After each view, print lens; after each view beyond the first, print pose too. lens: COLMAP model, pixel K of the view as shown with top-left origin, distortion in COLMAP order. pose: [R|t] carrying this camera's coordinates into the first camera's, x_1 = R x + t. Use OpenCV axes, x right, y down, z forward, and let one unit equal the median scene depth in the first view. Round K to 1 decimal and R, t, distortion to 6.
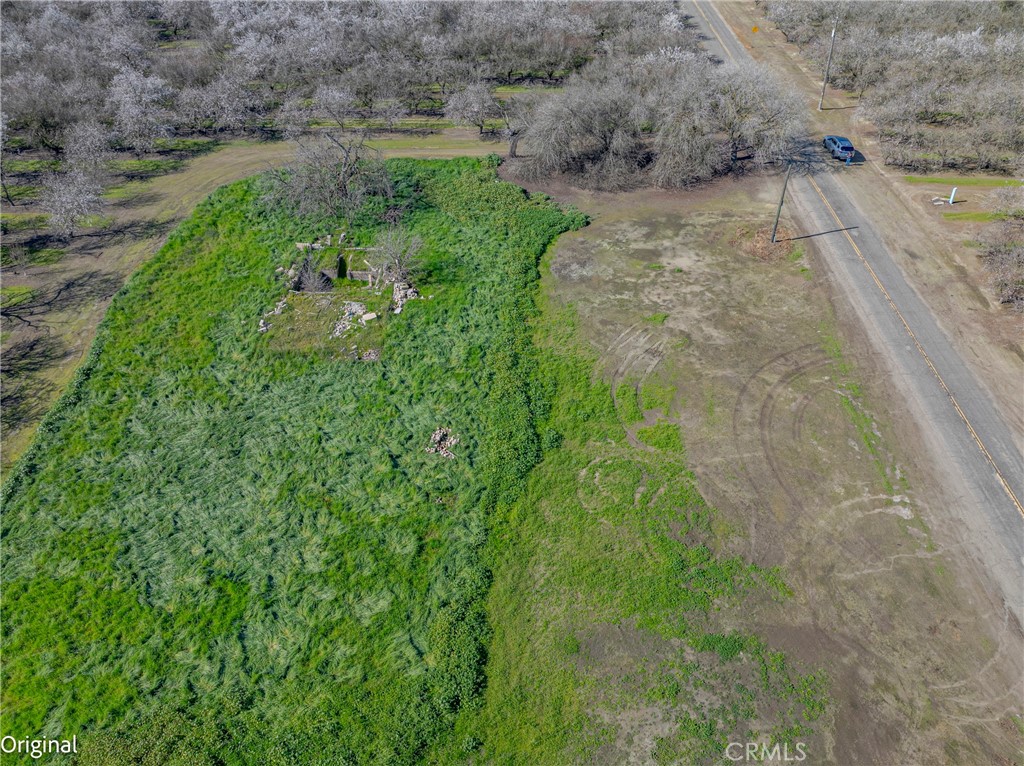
lens RADIAL K [[722.5, 0, 514.2], [0, 722.5, 376.3], [0, 0, 1]] dist [-0.045207, 0.009637]
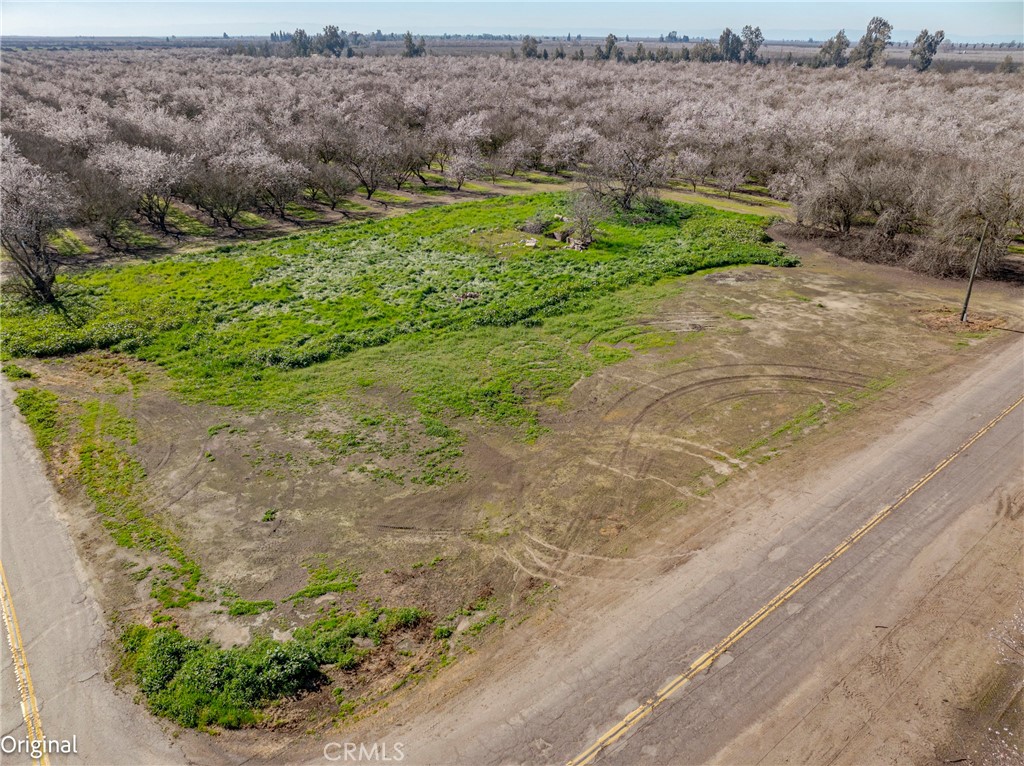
lens RADIAL K [[722.5, 0, 518.7], [0, 722.5, 378.9], [0, 0, 1]] dist [-0.045207, 0.009637]
pose [[0.656180, 0.327026, -0.680060, 0.753671], [-0.497192, 0.865305, -0.063626, 0.221287], [0.567652, 0.379871, 0.730390, 0.173244]]
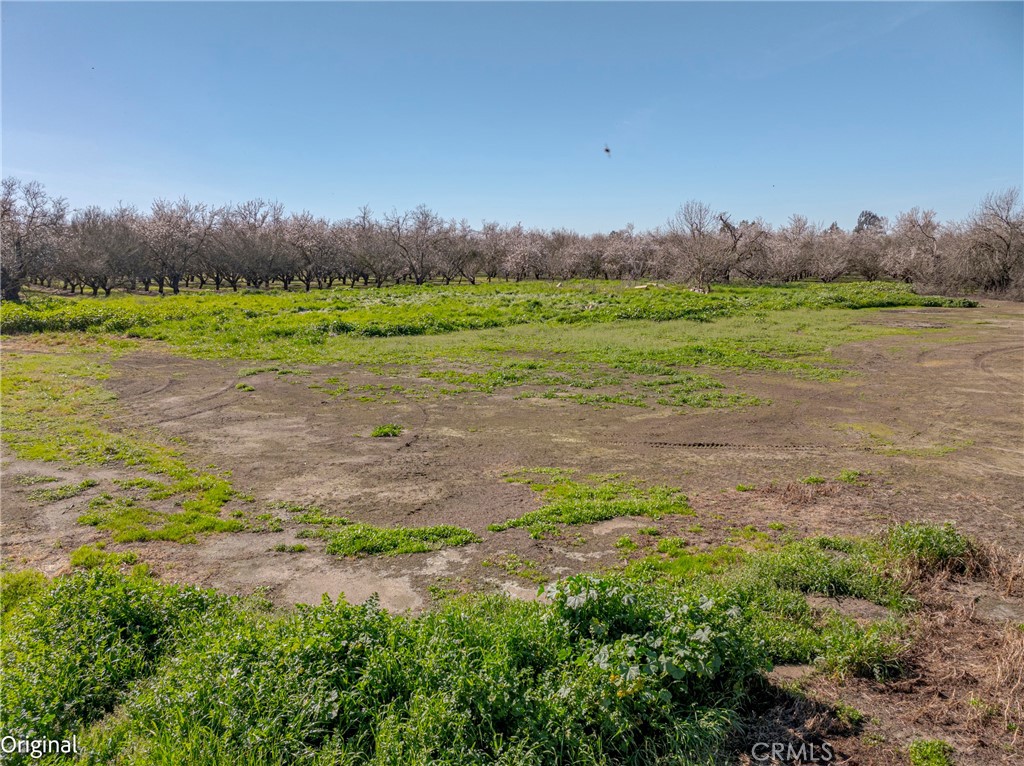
lens RADIAL K [[722.5, 0, 517.7], [0, 722.5, 382.3], [0, 0, 1]] dist [-0.045207, 0.009637]
pose [[0.662701, 0.122388, -0.738815, 0.463528], [-0.489636, 0.817288, -0.303805, 0.433316], [0.566642, 0.563083, 0.601543, 0.400639]]
